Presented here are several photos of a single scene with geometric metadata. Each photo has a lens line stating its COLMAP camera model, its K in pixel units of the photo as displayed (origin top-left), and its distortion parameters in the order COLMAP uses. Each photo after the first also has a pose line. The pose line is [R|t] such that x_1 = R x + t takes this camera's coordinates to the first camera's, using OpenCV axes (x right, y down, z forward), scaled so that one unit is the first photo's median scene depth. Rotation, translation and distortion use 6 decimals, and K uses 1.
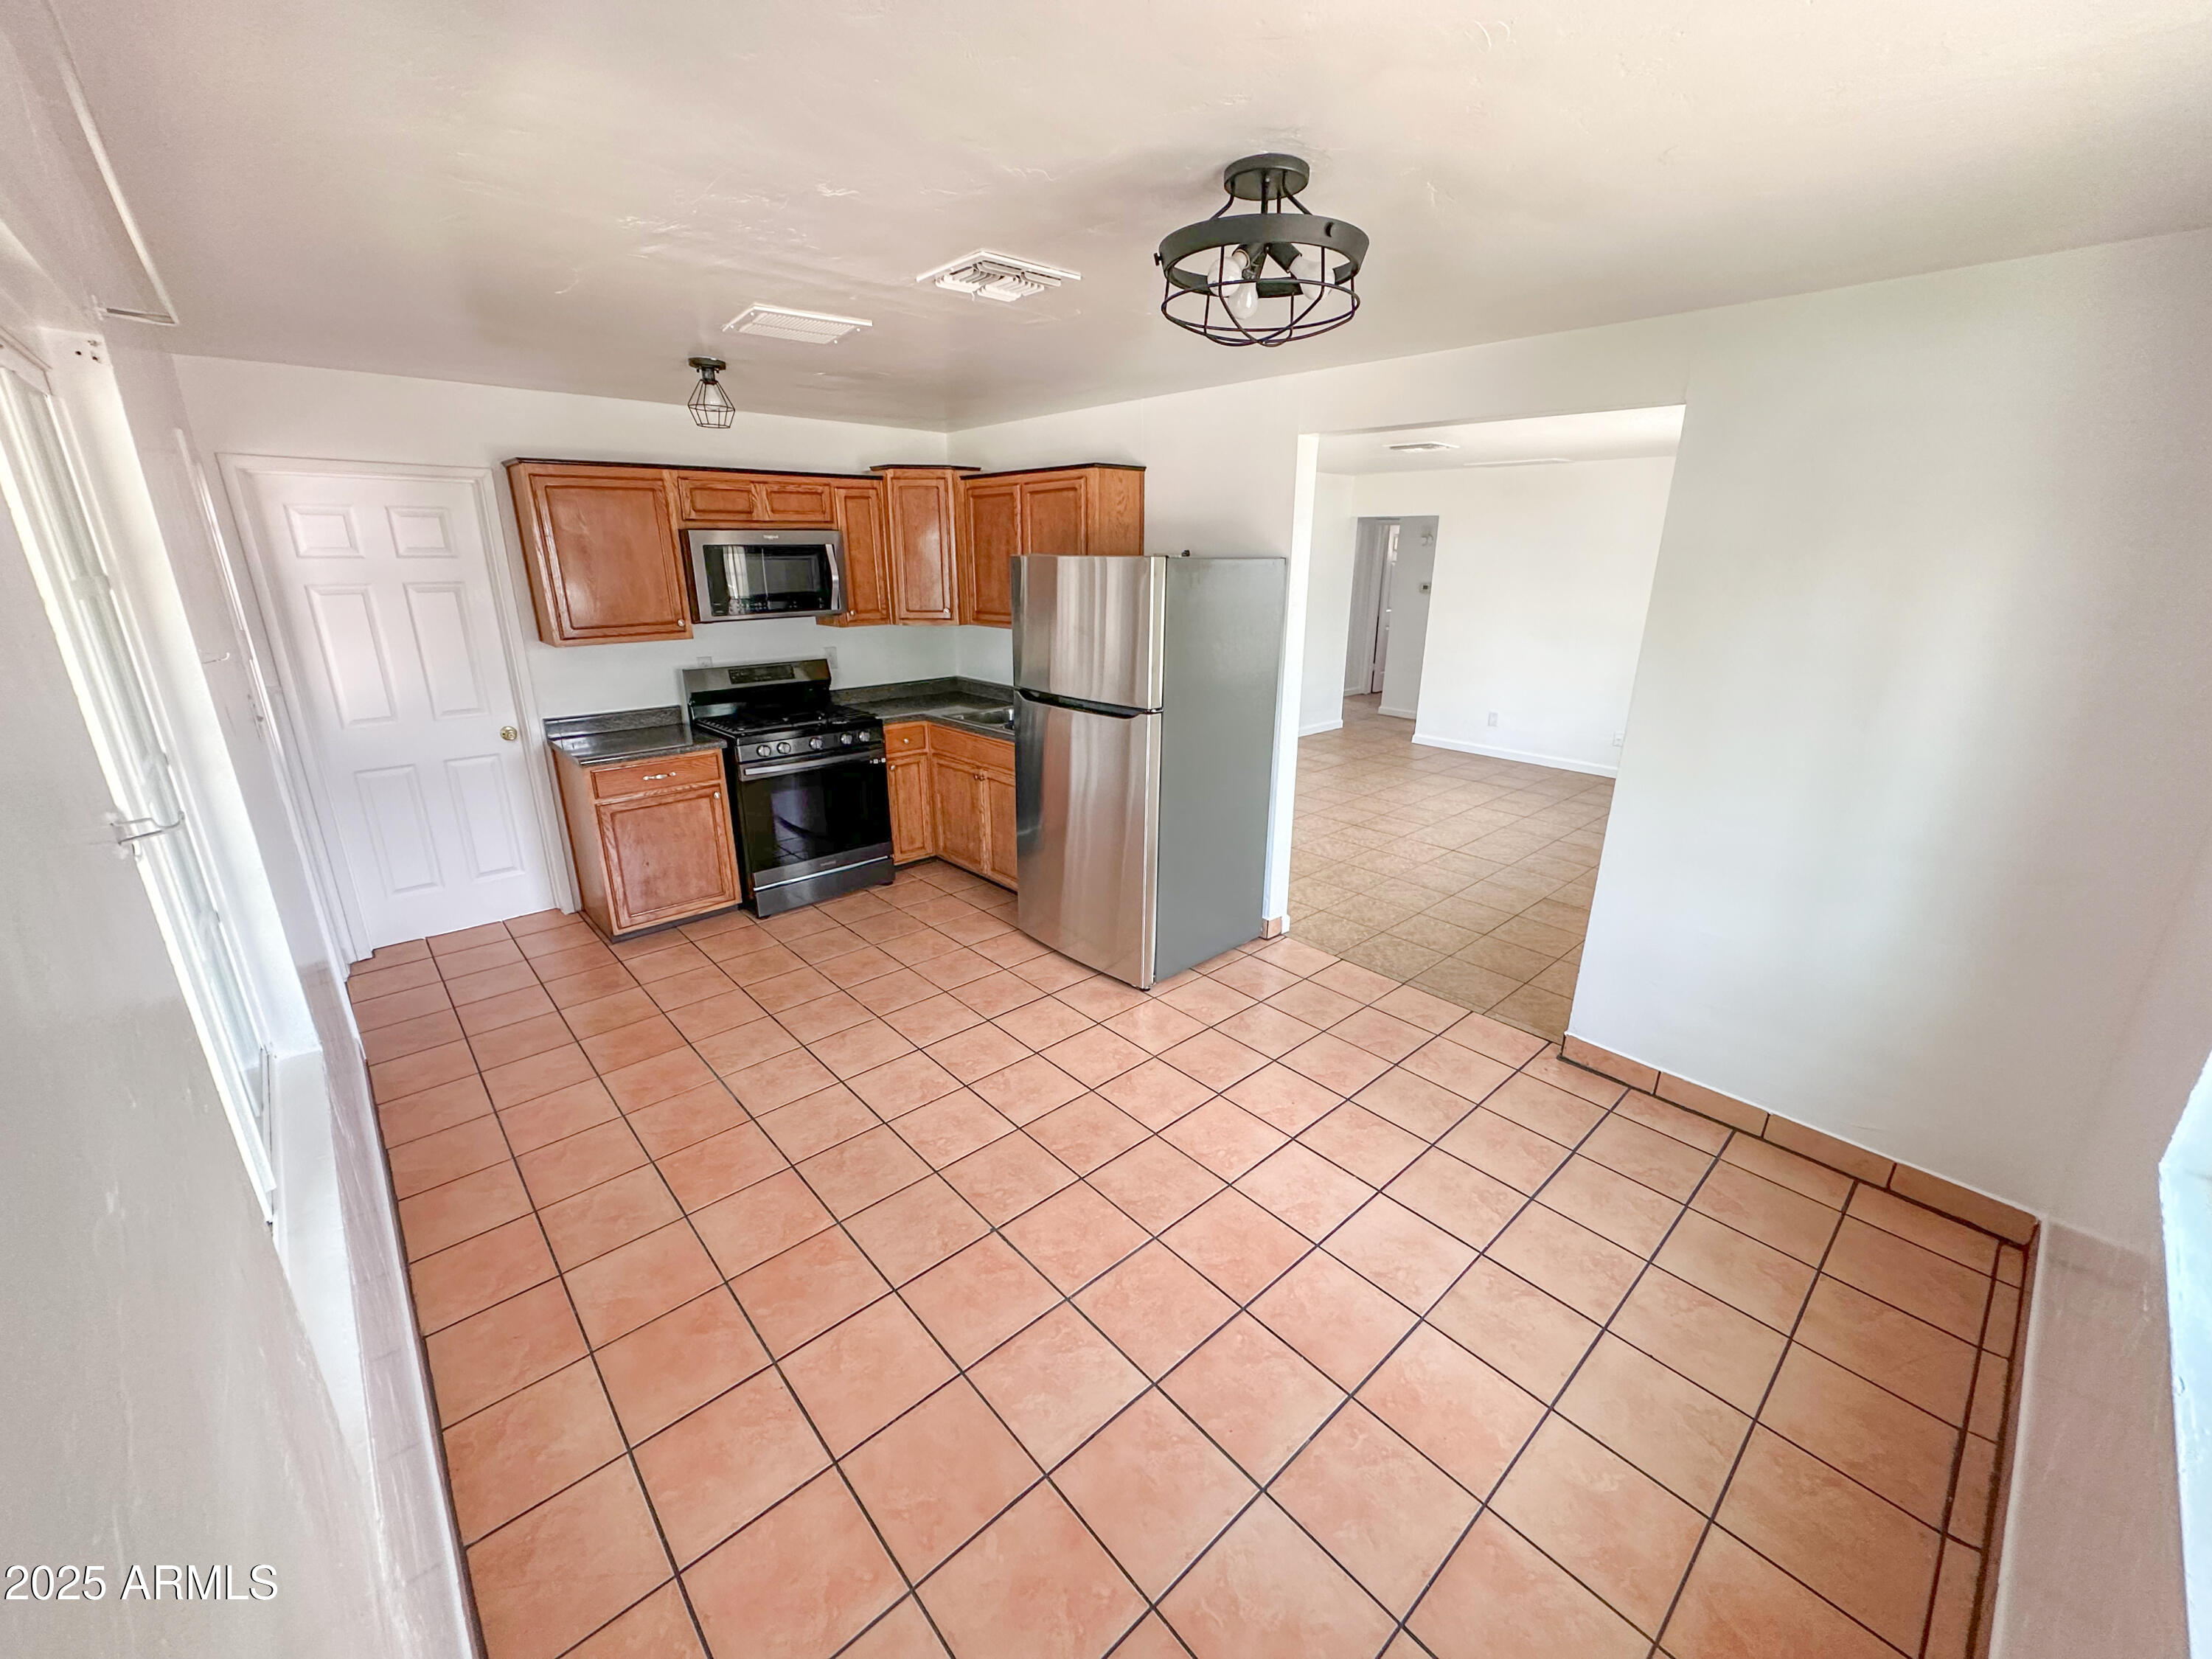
lens RADIAL K [[883.7, 0, 1103.8], [0, 883.7, 838.9], [0, 0, 1]] dist [-0.024651, -0.000402]
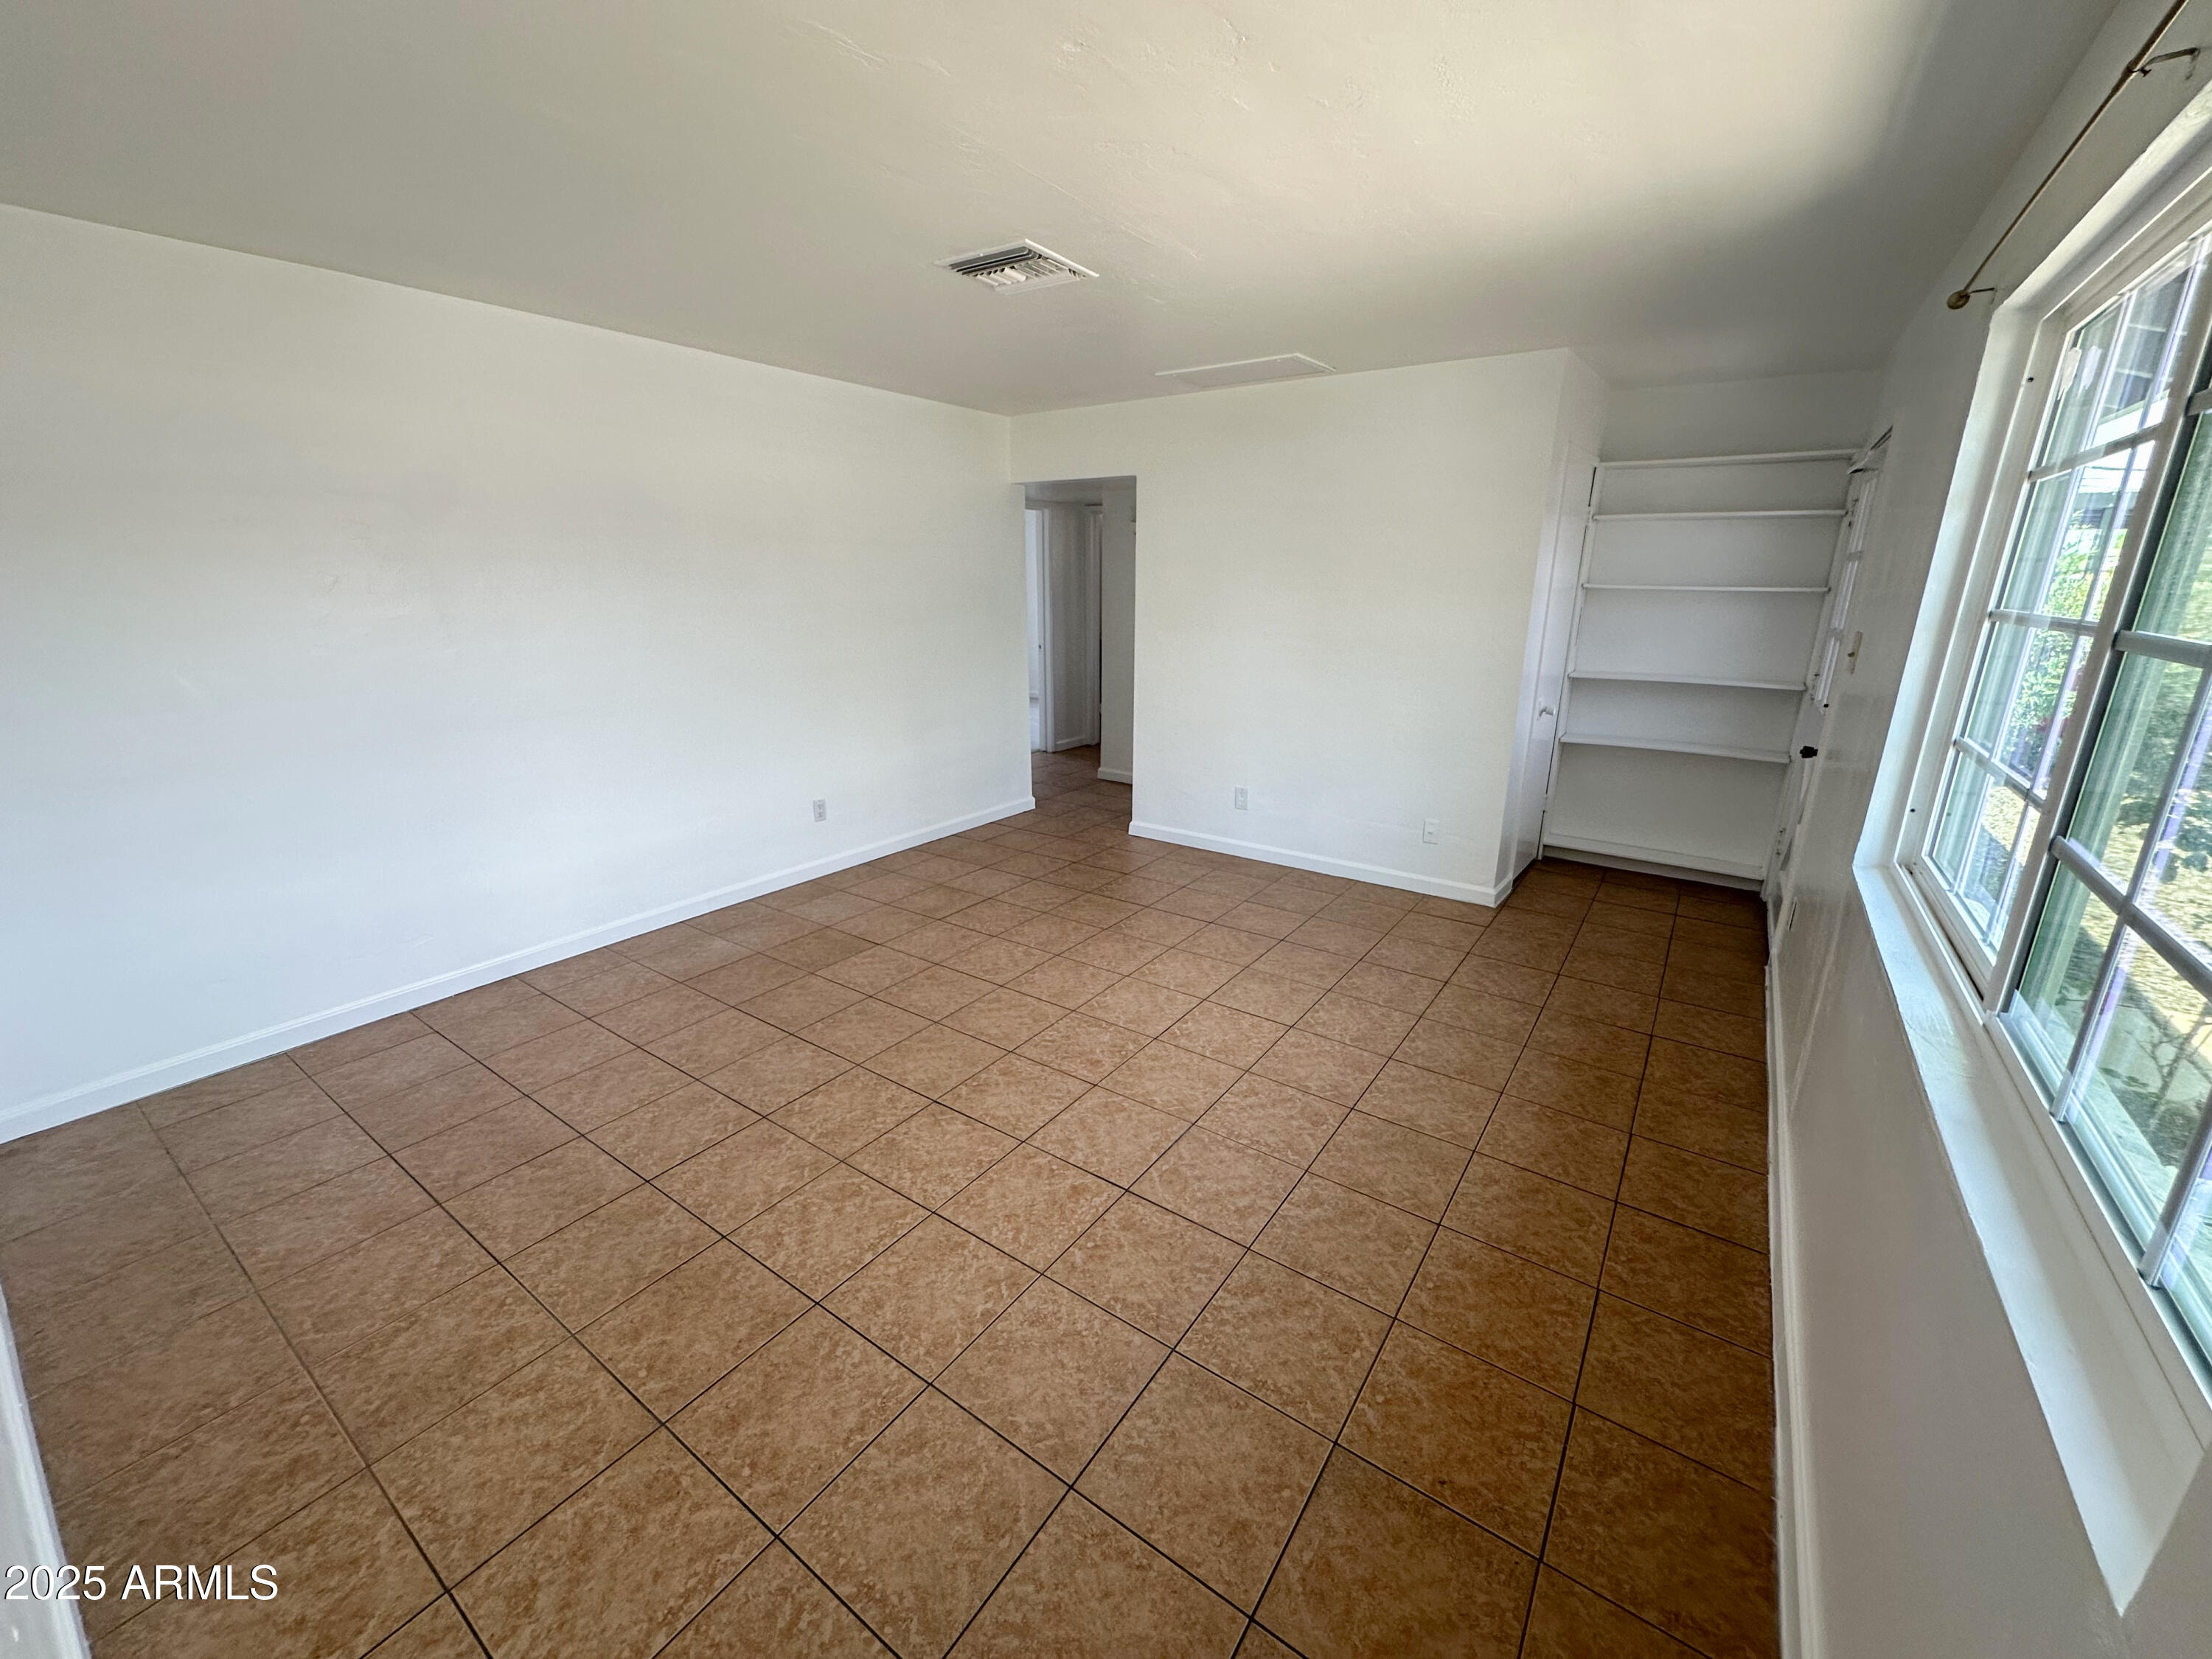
lens RADIAL K [[883.7, 0, 1108.1], [0, 883.7, 823.5], [0, 0, 1]] dist [-0.024651, -0.000402]
pose [[0.975002, -0.054029, 0.215527, 0.253306], [0.062830, 0.997438, -0.034189, -0.123363], [-0.213128, 0.046876, 0.975899, 0.481140]]
